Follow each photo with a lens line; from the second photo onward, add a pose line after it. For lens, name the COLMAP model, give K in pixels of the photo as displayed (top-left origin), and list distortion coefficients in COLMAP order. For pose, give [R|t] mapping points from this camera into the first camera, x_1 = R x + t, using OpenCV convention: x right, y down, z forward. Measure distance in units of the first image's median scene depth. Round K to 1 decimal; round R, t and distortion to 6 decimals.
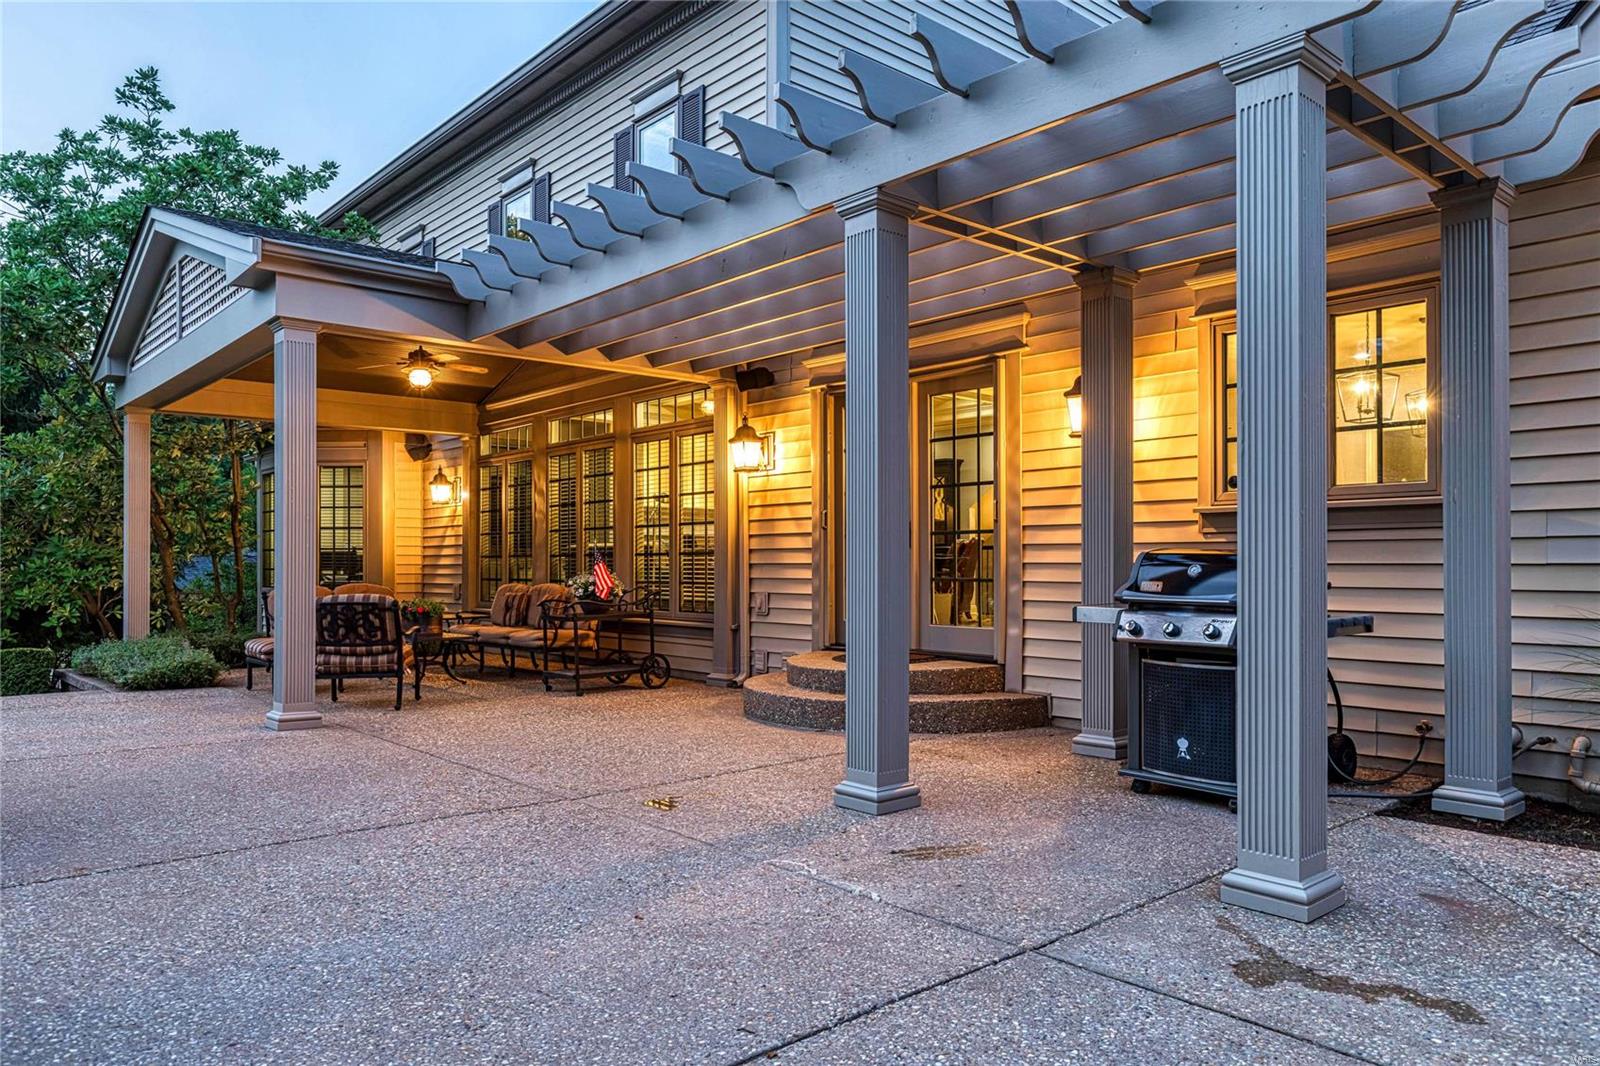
lens RADIAL K [[1067.1, 0, 798.4], [0, 1067.1, 565.6], [0, 0, 1]] dist [-0.002353, 0.001192]
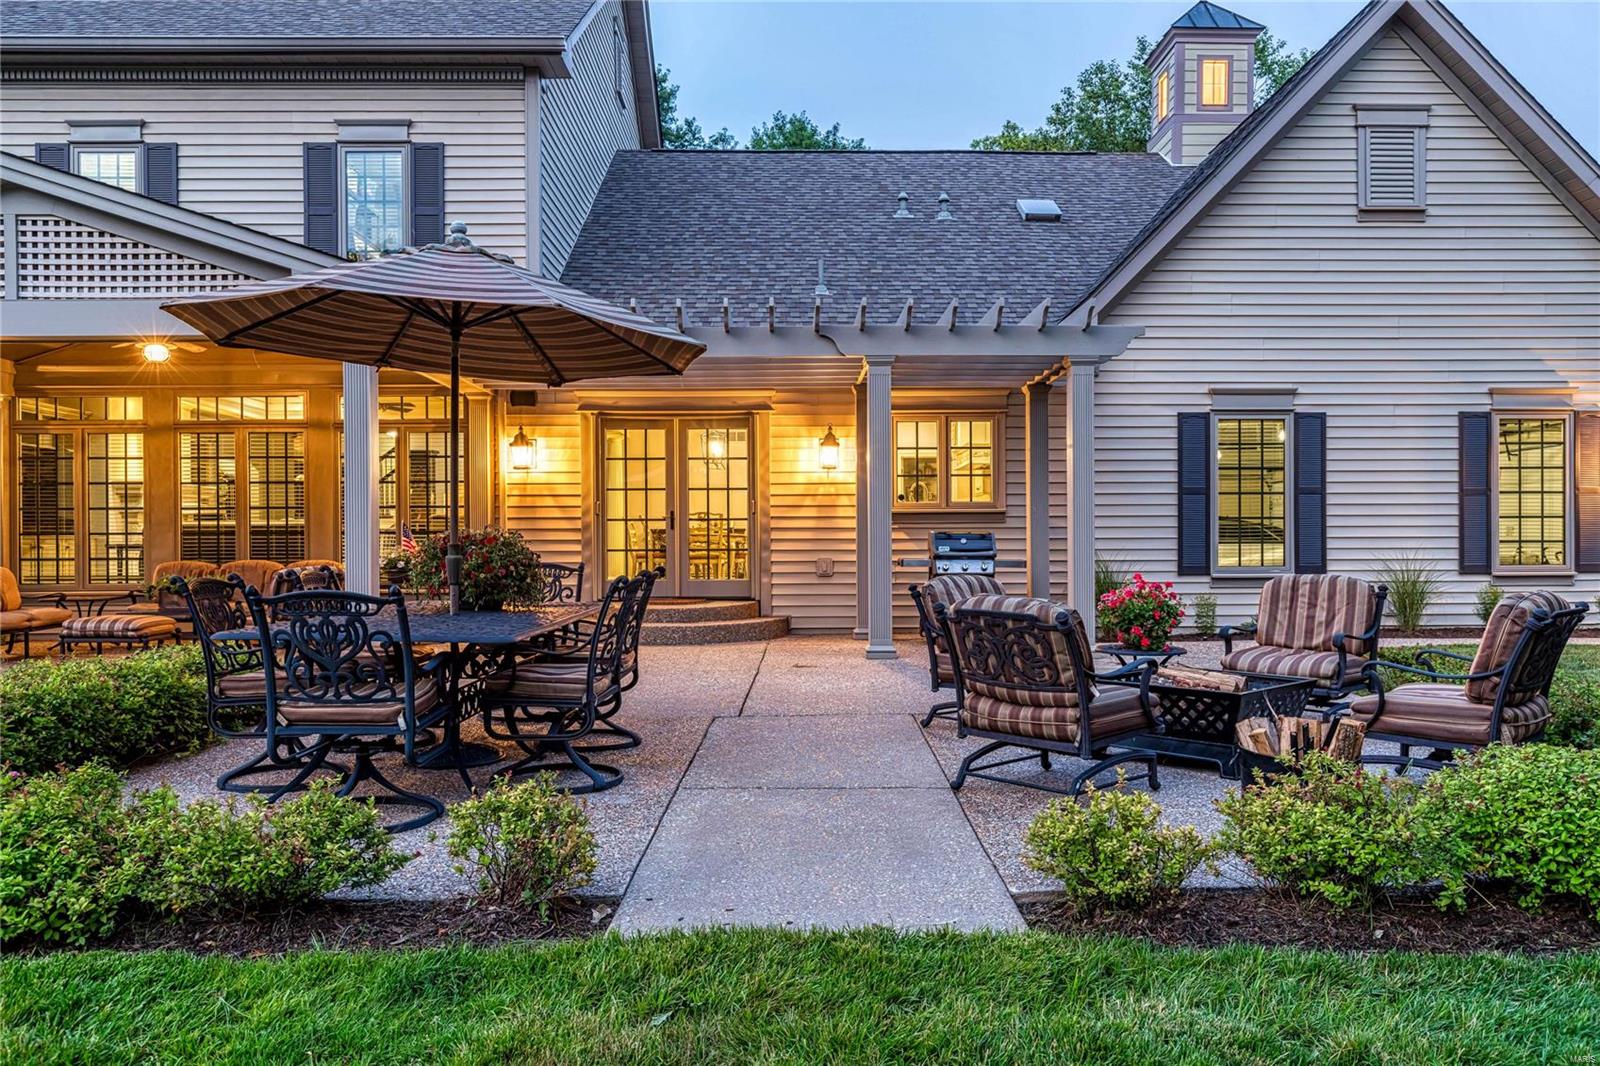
lens RADIAL K [[1189.1, 0, 812.0], [0, 1189.1, 553.8], [0, 0, 1]] dist [0.002062, 0.001599]
pose [[0.648528, -0.007111, 0.761158, -0.905971], [0.005243, 0.999974, 0.004875, 0.009473], [-0.761173, 0.000829, 0.648548, -0.200358]]
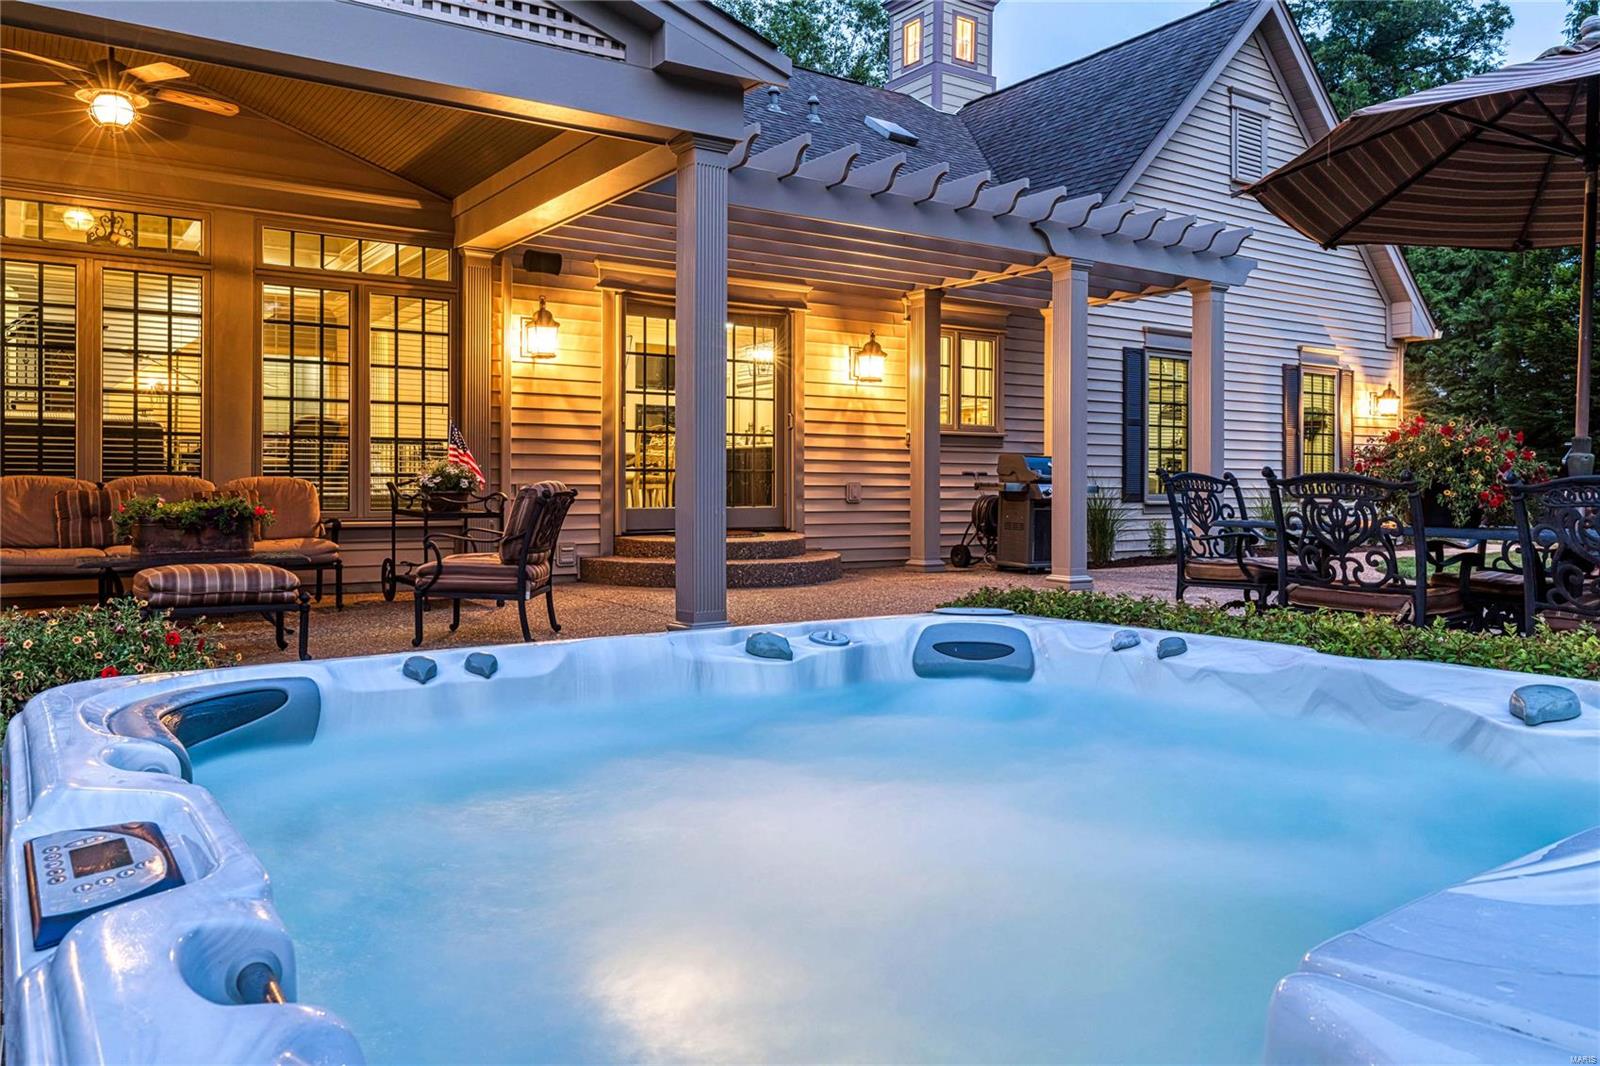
lens RADIAL K [[1179.0, 0, 805.5], [0, 1179.0, 493.0], [0, 0, 1]] dist [-0.001686, 0.000526]
pose [[0.116883, -0.004422, 0.993136, -1.057810], [-0.002522, 0.999986, 0.004749, 0.027326], [-0.993142, -0.003060, 0.116870, 0.632362]]
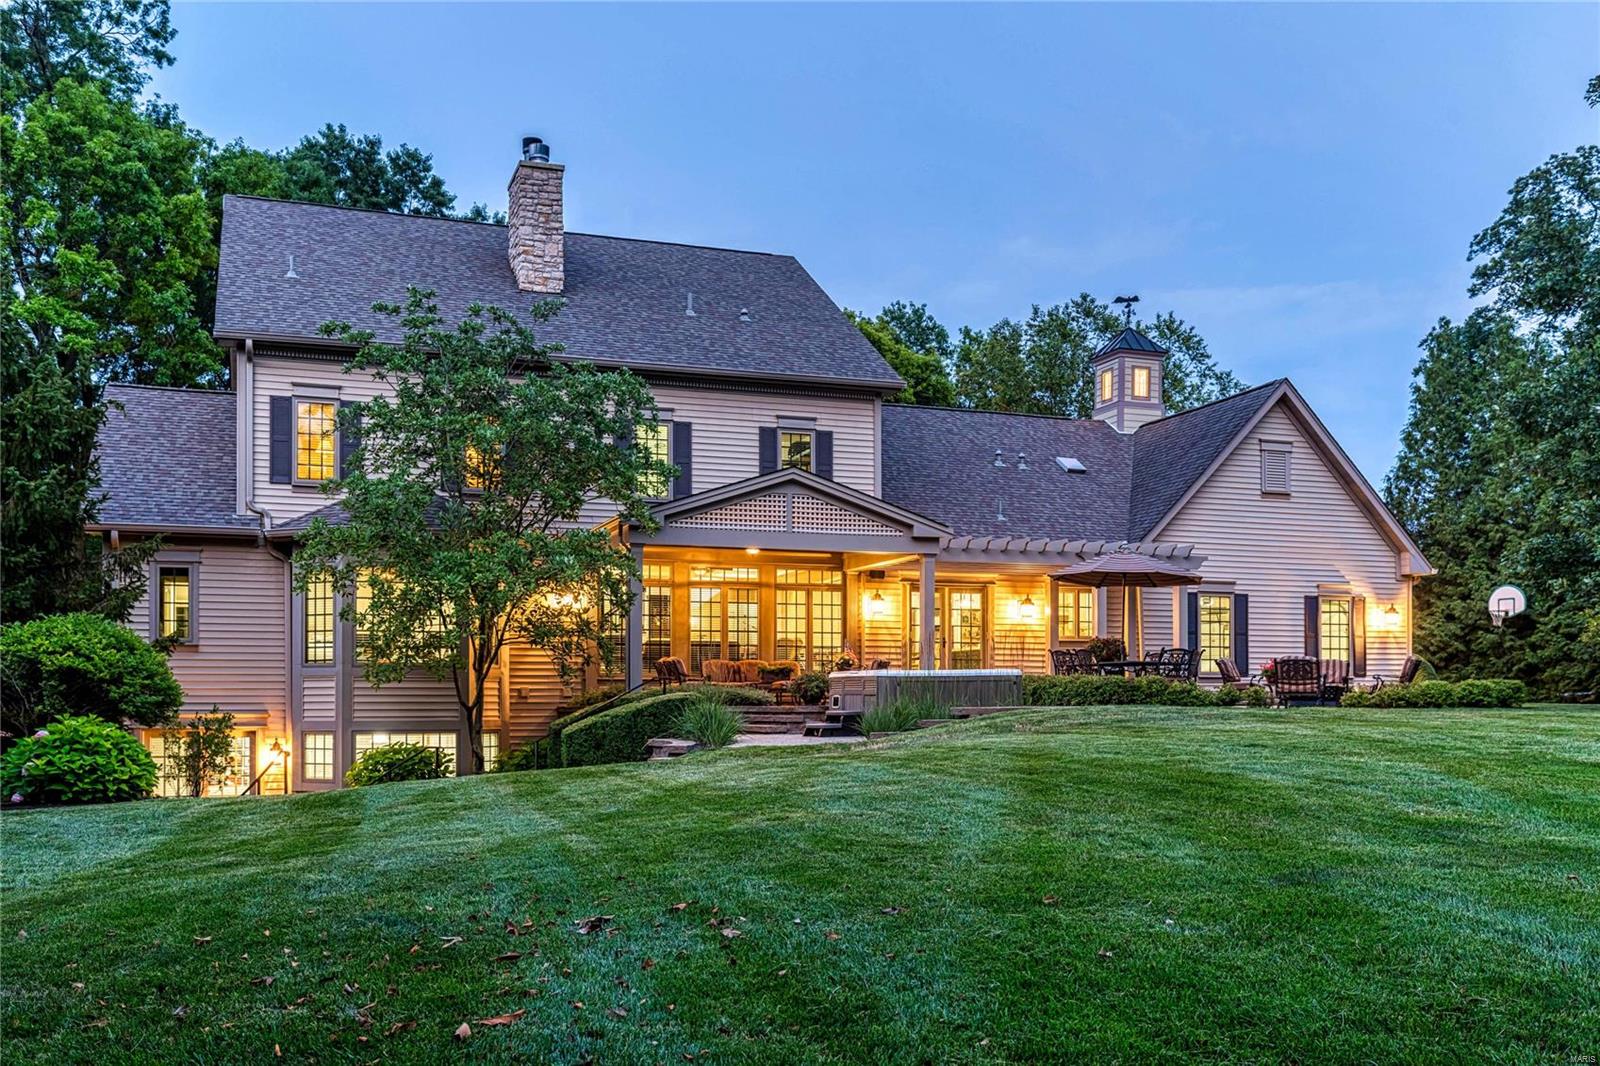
lens RADIAL K [[1552.4, 0, 795.3], [0, 1552.4, 702.0], [0, 0, 1]] dist [0.003679, 0.006045]
pose [[0.367873, 0.005027, 0.929862, -3.270309], [0.001383, 0.999981, -0.005953, 0.127913], [-0.929875, 0.003476, 0.367859, -0.095314]]
